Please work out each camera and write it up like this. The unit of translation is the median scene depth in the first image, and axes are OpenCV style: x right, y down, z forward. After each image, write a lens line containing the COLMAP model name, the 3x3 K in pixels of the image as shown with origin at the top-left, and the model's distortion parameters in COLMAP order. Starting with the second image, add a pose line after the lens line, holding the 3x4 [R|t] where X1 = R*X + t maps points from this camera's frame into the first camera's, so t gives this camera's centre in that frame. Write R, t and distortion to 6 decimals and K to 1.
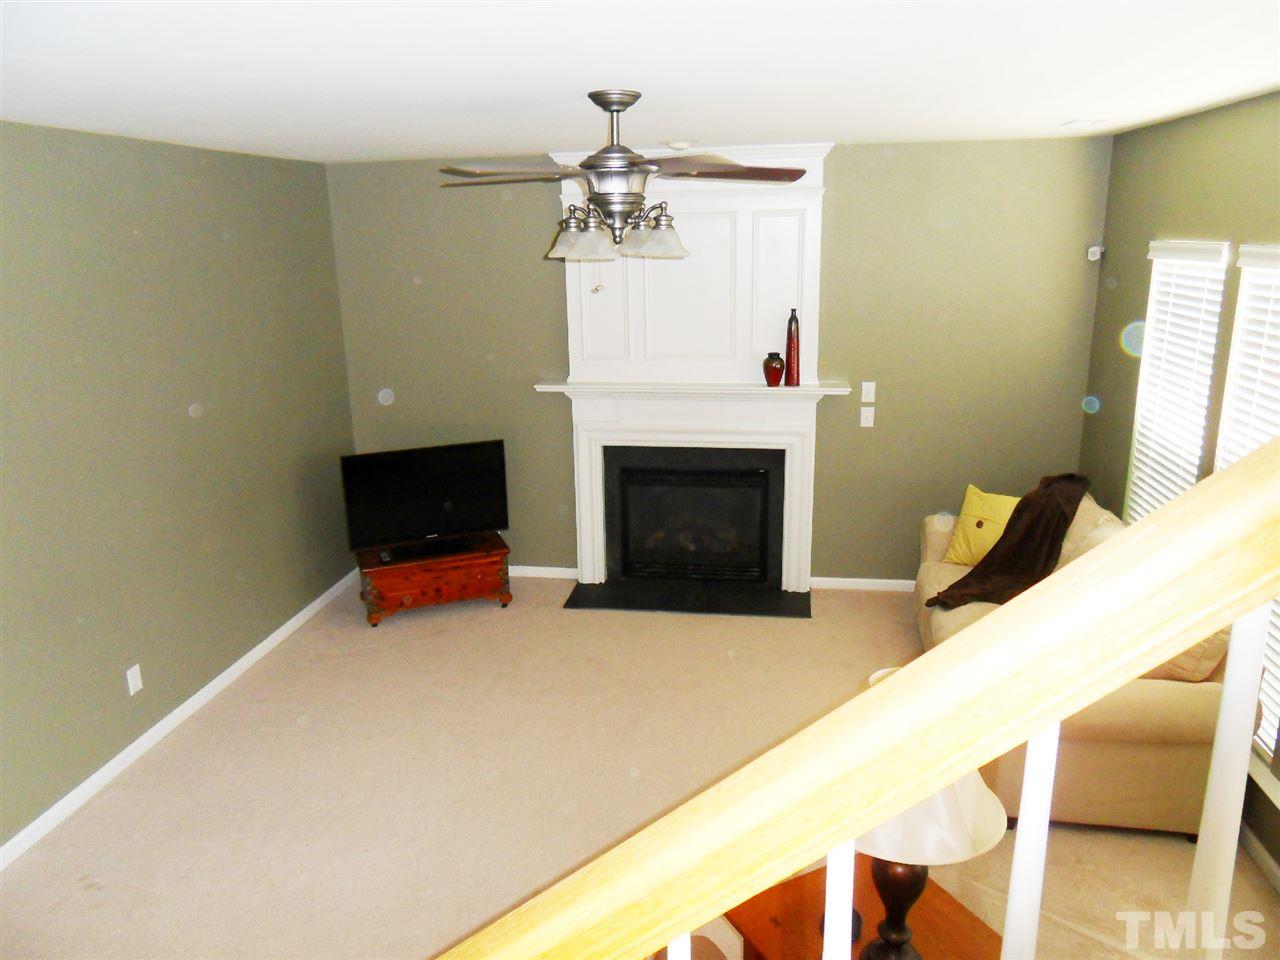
lens RADIAL K [[946.1, 0, 640.1], [0, 946.1, 481.3], [0, 0, 1]] dist [-0.013847, 0.001448]
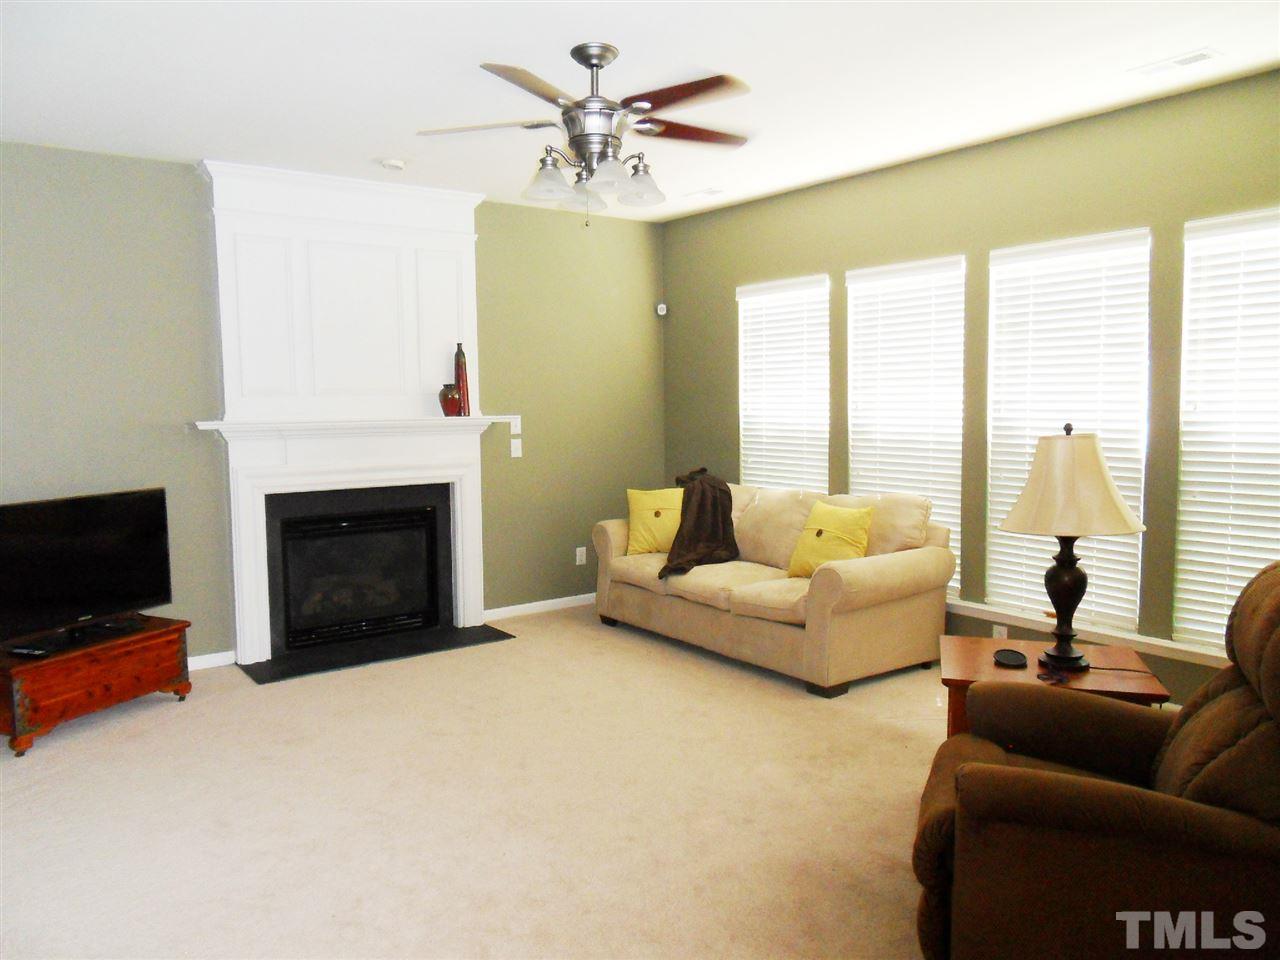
lens RADIAL K [[946.1, 0, 641.0], [0, 946.1, 477.7], [0, 0, 1]] dist [-0.013847, 0.001448]
pose [[0.692436, -0.047695, 0.719901, -0.445175], [0.189693, 0.974742, -0.117876, 0.120752], [-0.696096, 0.218182, 0.683994, 0.170190]]
